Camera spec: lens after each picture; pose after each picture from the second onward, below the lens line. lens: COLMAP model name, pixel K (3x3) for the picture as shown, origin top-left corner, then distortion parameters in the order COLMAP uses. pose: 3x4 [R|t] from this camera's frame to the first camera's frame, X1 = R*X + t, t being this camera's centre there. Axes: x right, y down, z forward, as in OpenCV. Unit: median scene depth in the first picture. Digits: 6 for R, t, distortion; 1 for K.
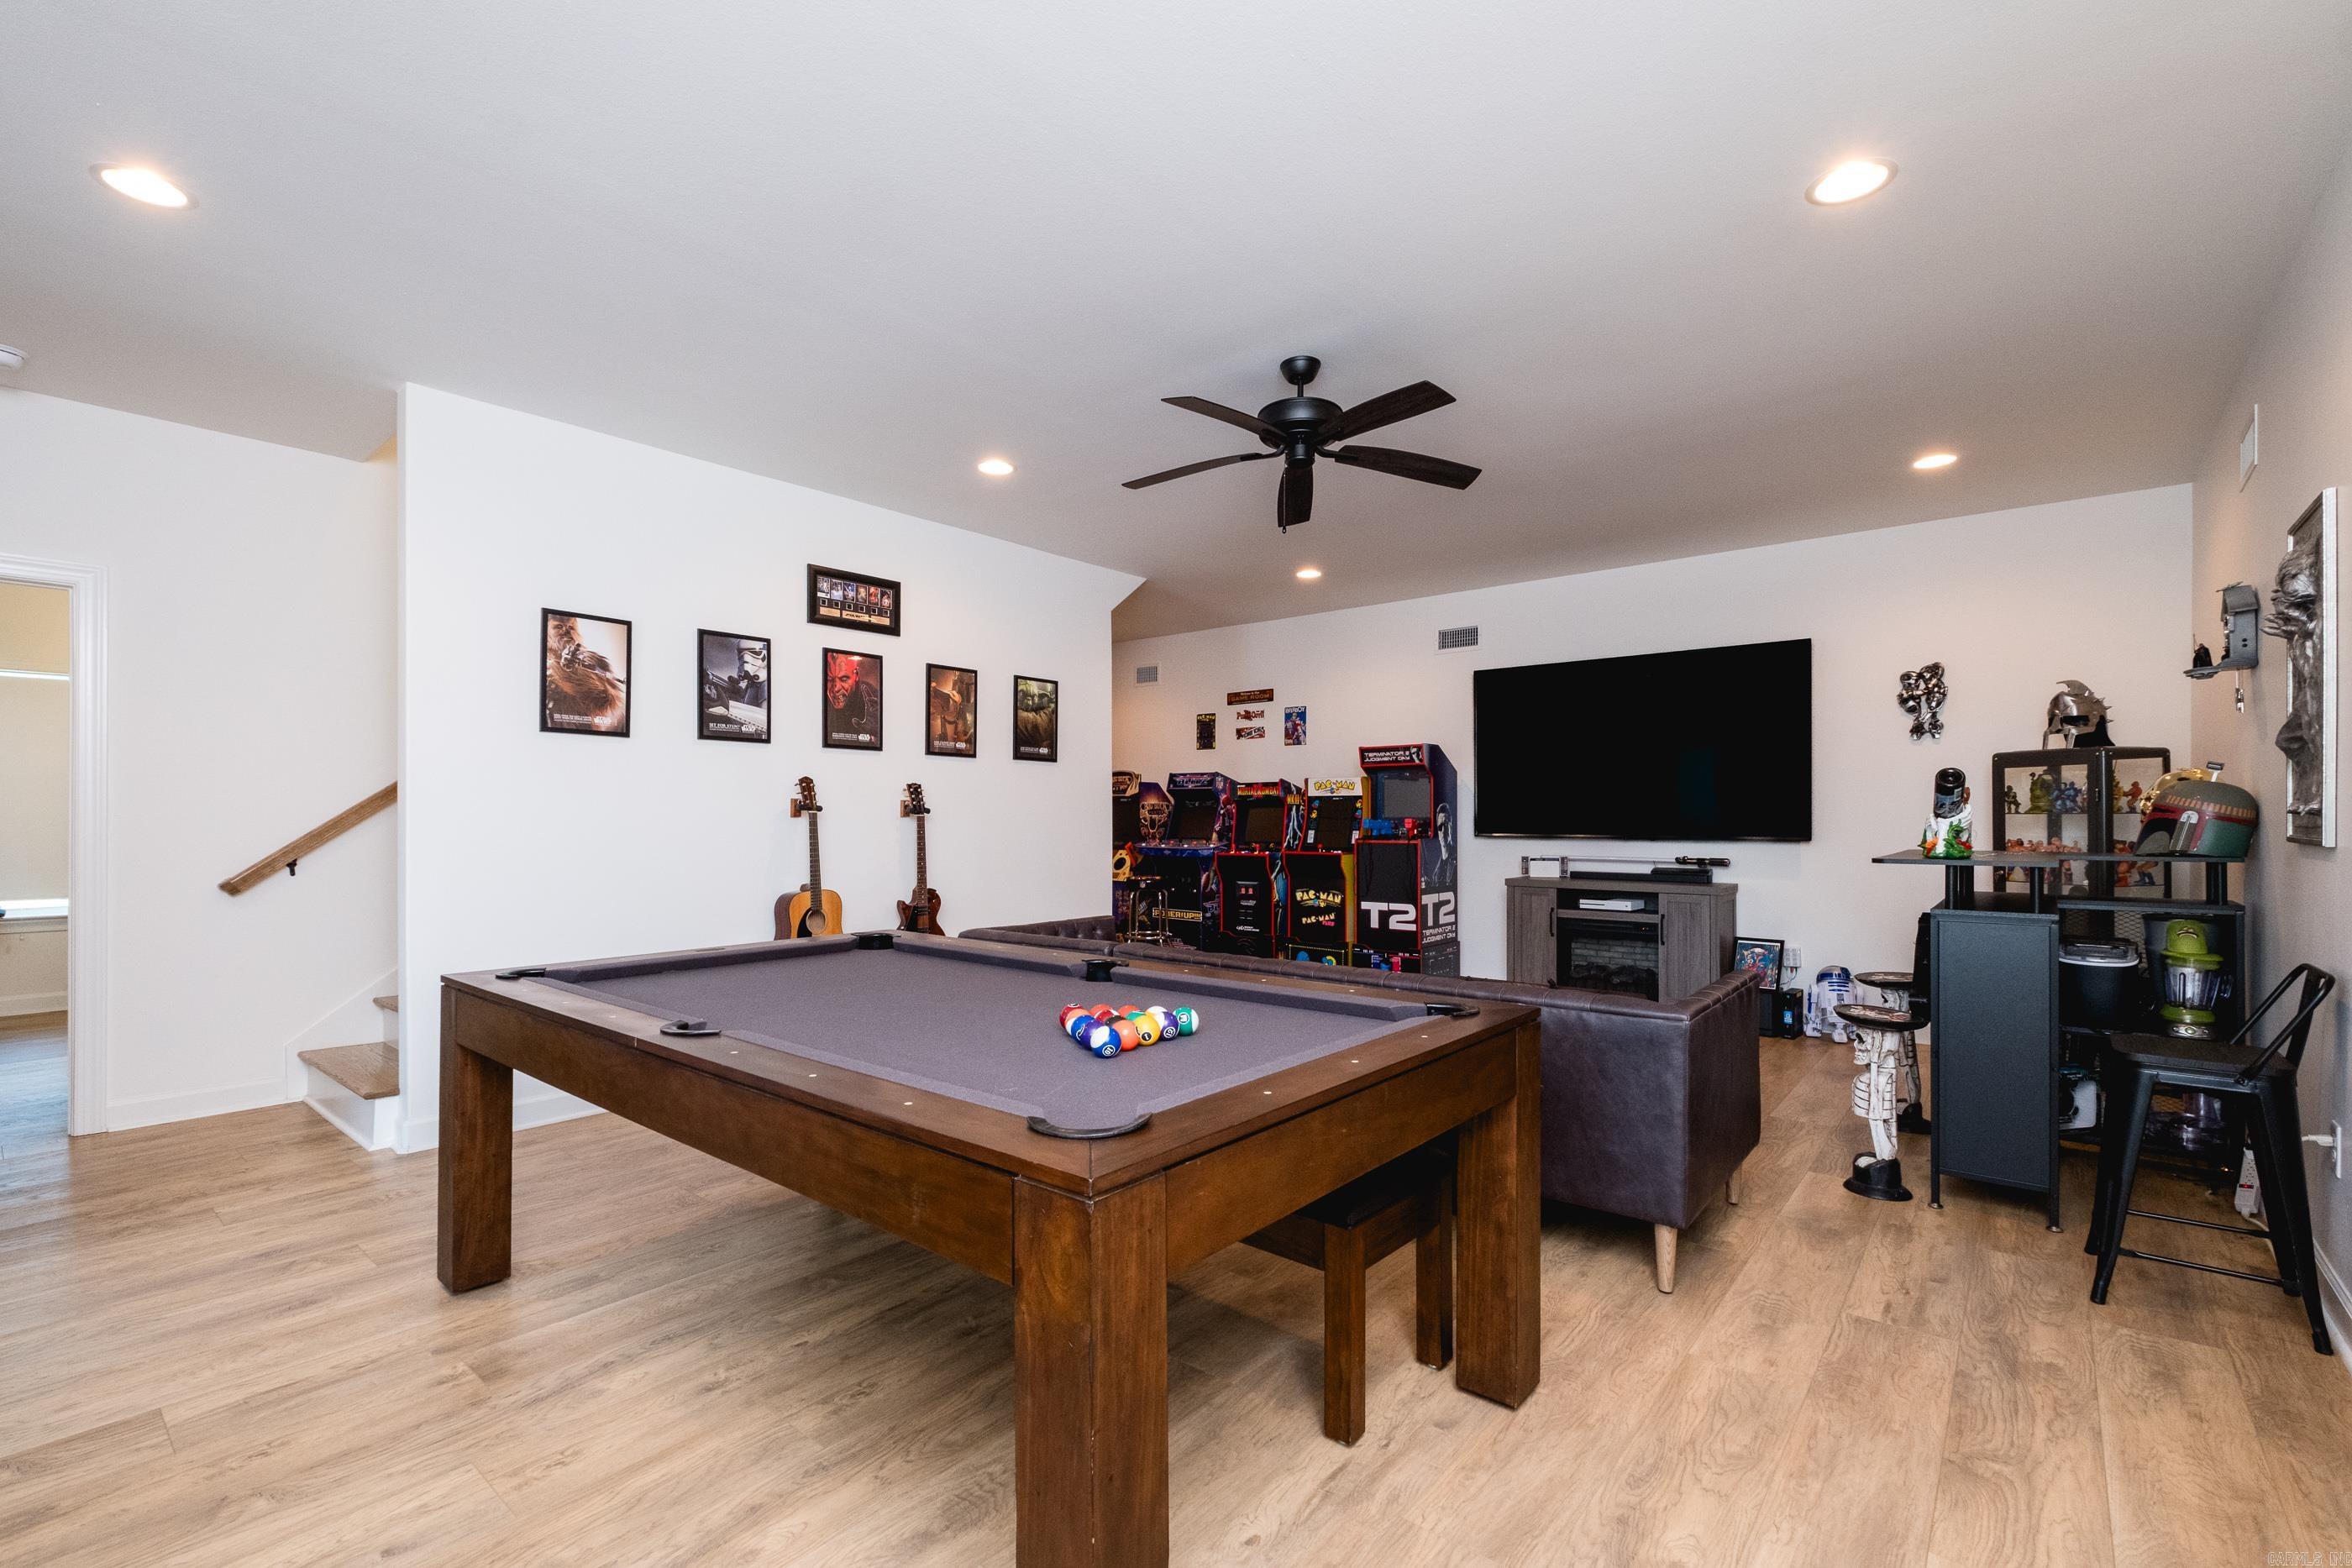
lens RADIAL K [[1012.9, 0, 1170.2], [0, 1012.9, 806.0], [0, 0, 1]] dist [0.006827, -0.003951]
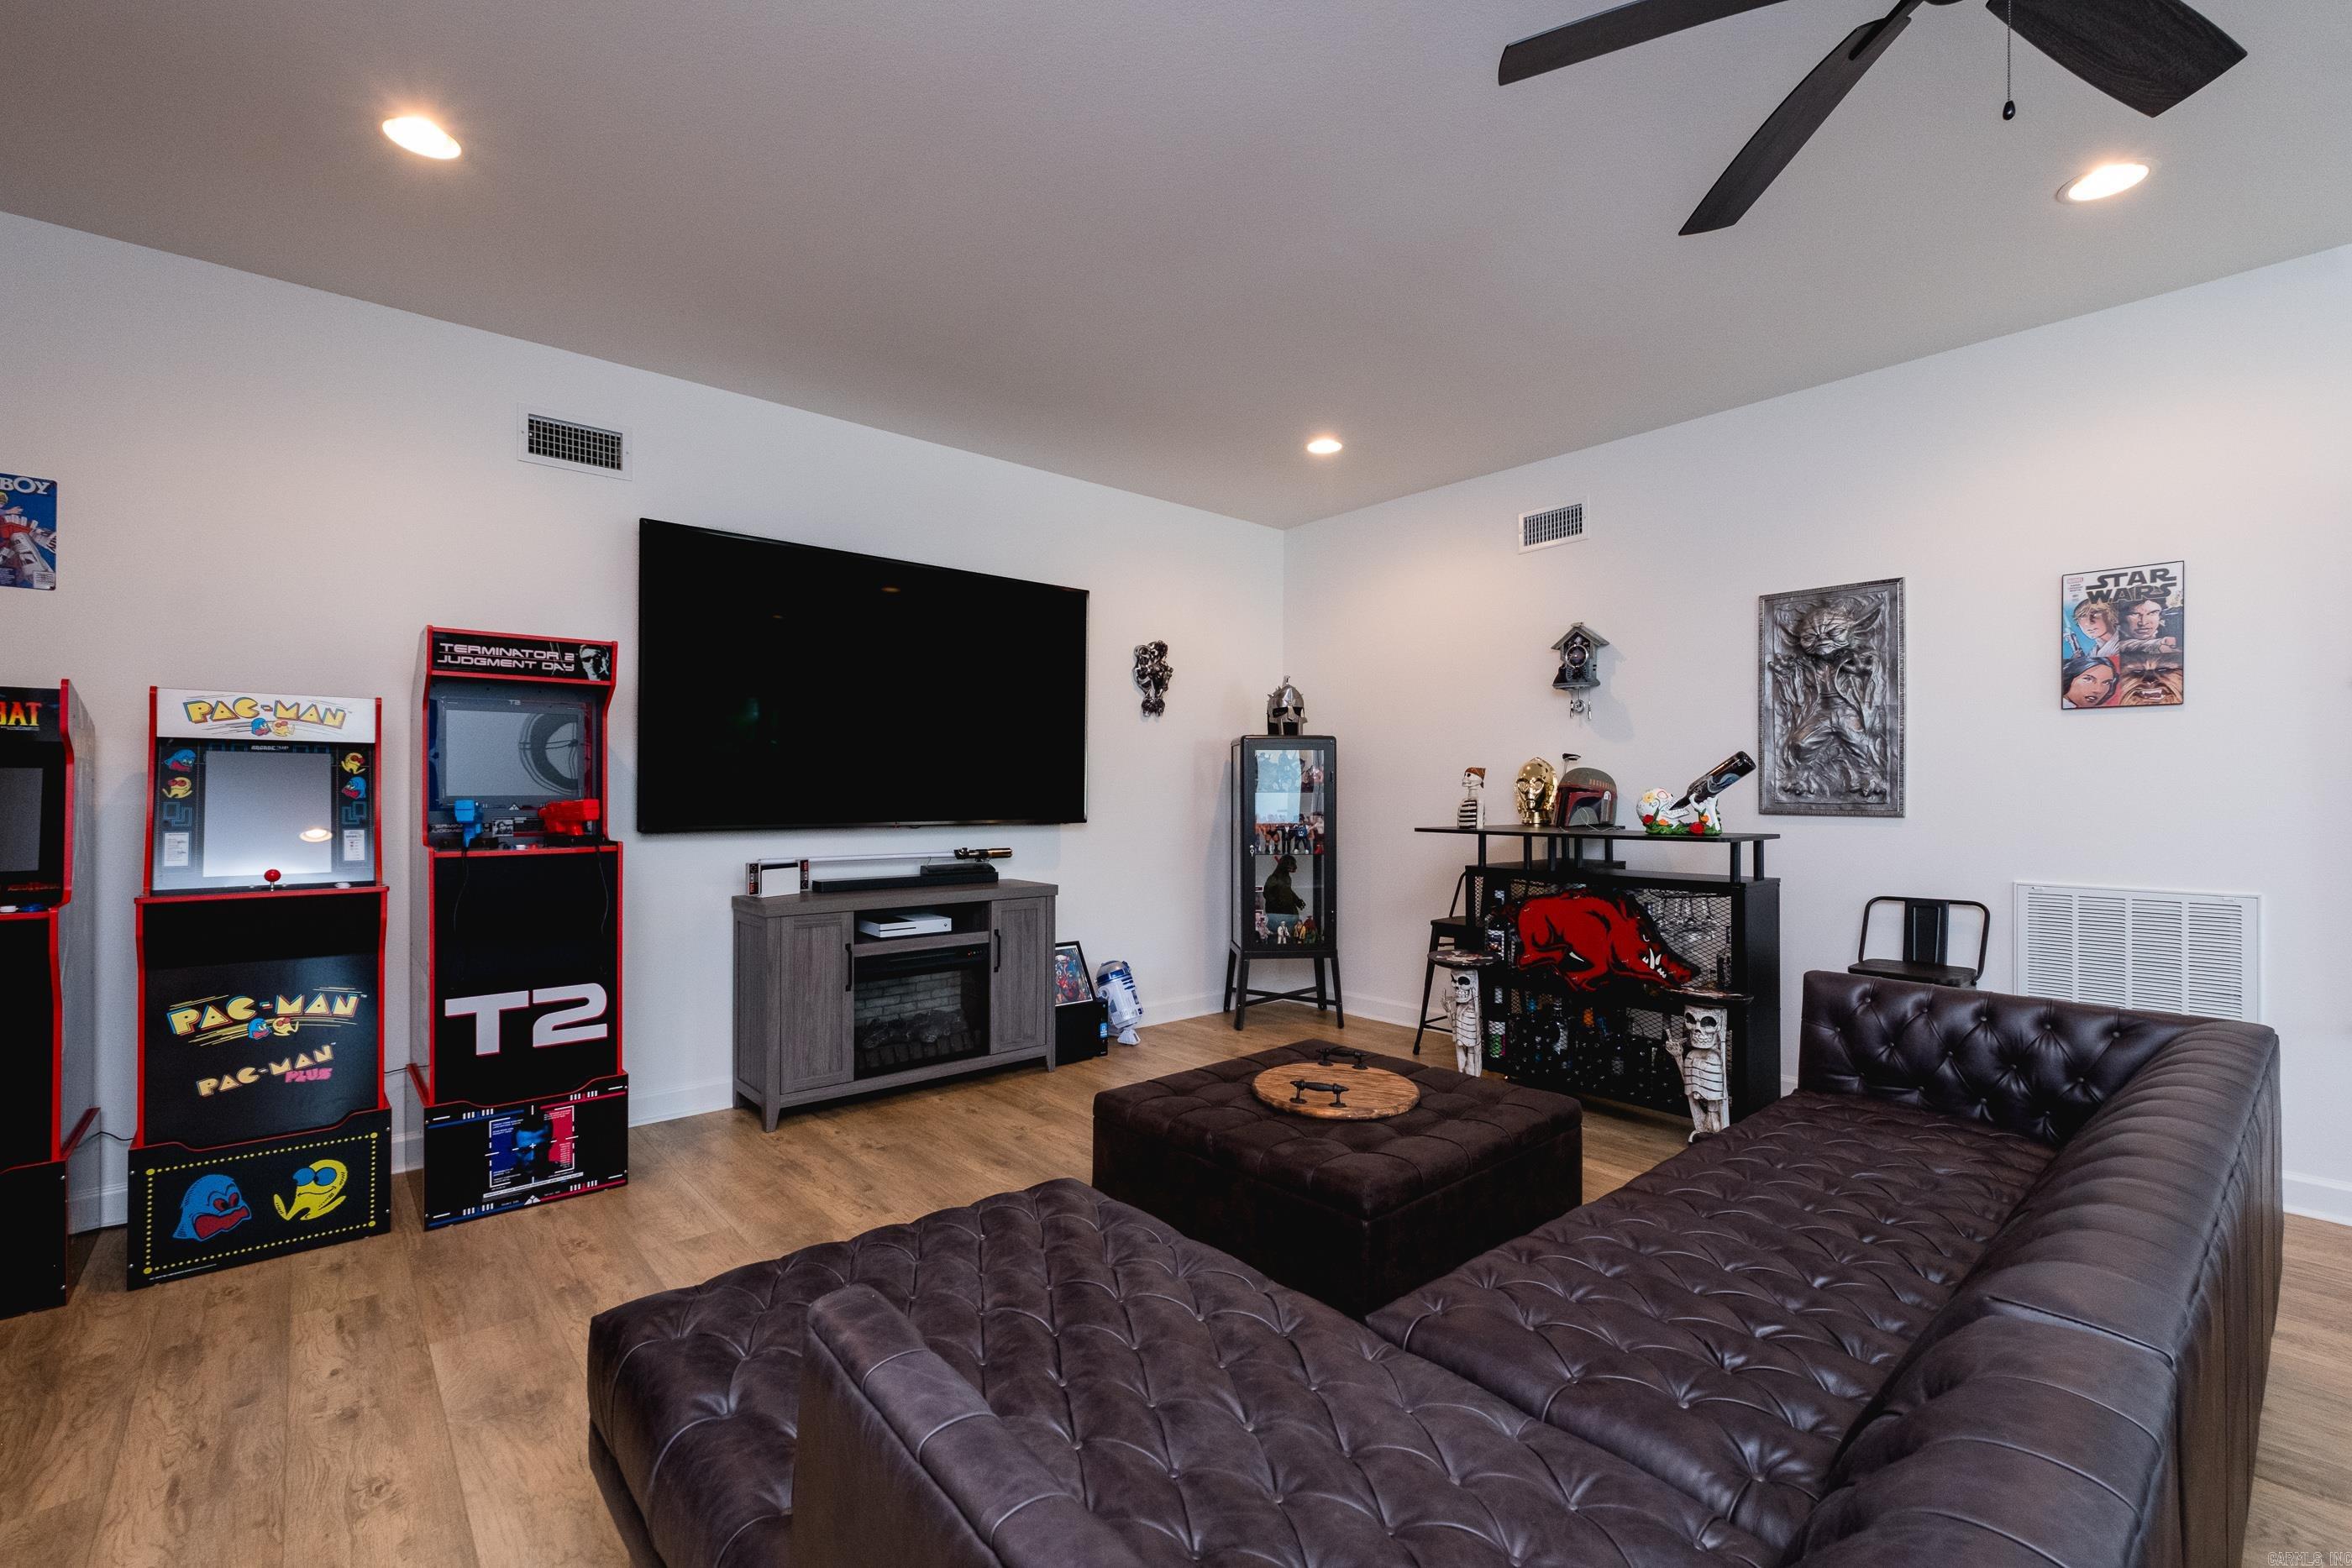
lens RADIAL K [[1012.9, 0, 1184.7], [0, 1012.9, 782.7], [0, 0, 1]] dist [0.006827, -0.003951]
pose [[0.152930, 0.013941, 0.988139, -0.180669], [-0.009096, 0.999878, -0.012699, 0.008458], [-0.988195, -0.007046, 0.153039, 0.653353]]
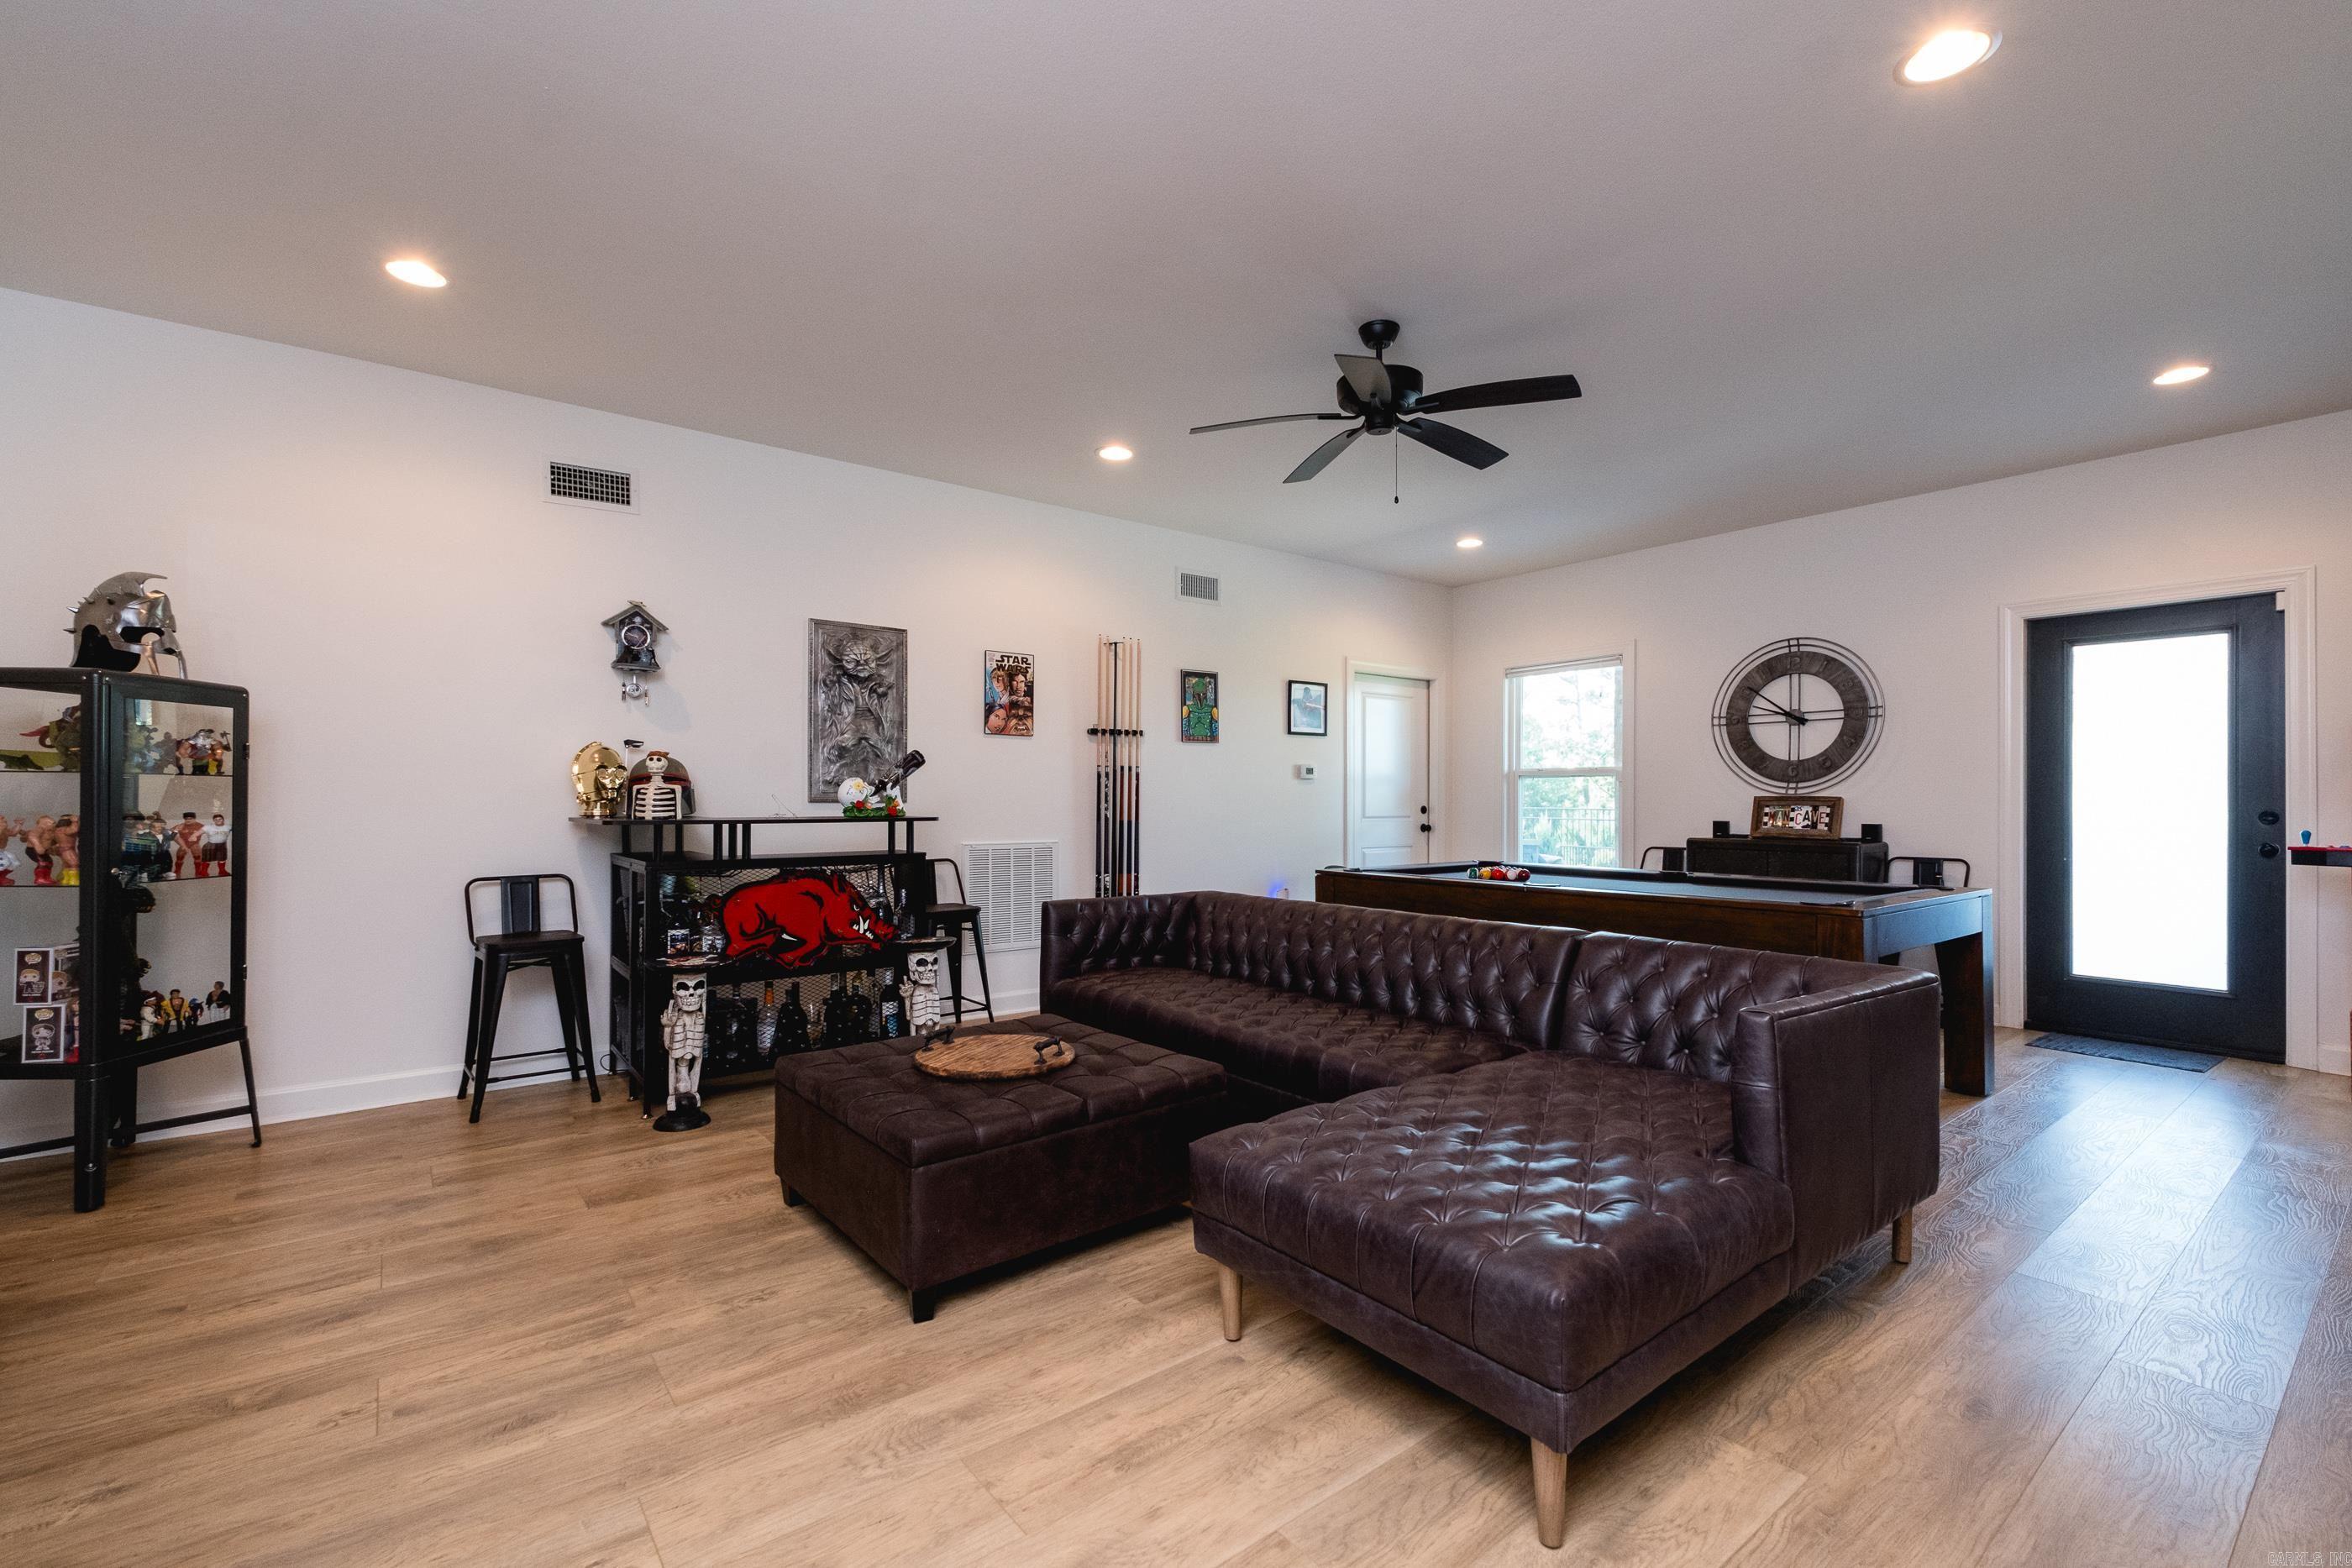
lens RADIAL K [[1012.9, 0, 1186.4], [0, 1012.9, 790.4], [0, 0, 1]] dist [0.006827, -0.003951]
pose [[-0.979272, 0.006888, 0.202431, 0.054020], [0.003282, 0.999830, -0.018145, 0.021403], [-0.202521, -0.017104, -0.979129, 1.039377]]
